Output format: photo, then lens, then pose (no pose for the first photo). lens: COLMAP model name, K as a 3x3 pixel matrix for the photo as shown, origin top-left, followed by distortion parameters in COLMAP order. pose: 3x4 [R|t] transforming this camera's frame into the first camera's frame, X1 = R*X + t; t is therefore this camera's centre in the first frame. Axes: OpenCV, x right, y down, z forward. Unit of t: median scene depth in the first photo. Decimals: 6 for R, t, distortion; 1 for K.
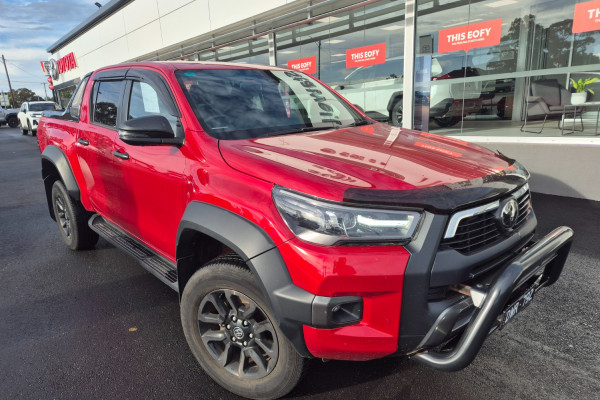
lens RADIAL K [[422.9, 0, 299.9], [0, 422.9, 210.7], [0, 0, 1]] dist [0.064634, -0.055010]
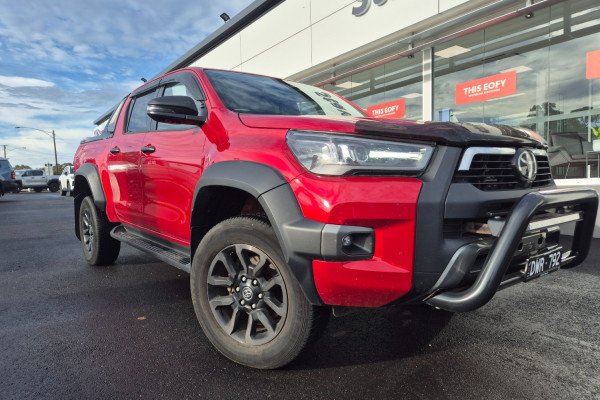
lens RADIAL K [[422.9, 0, 299.9], [0, 422.9, 210.7], [0, 0, 1]] dist [0.064634, -0.055010]
pose [[0.998097, 0.021290, -0.057865, 0.025302], [-0.032197, 0.980339, -0.194674, 0.278416], [0.052583, 0.196167, 0.979160, 0.026713]]
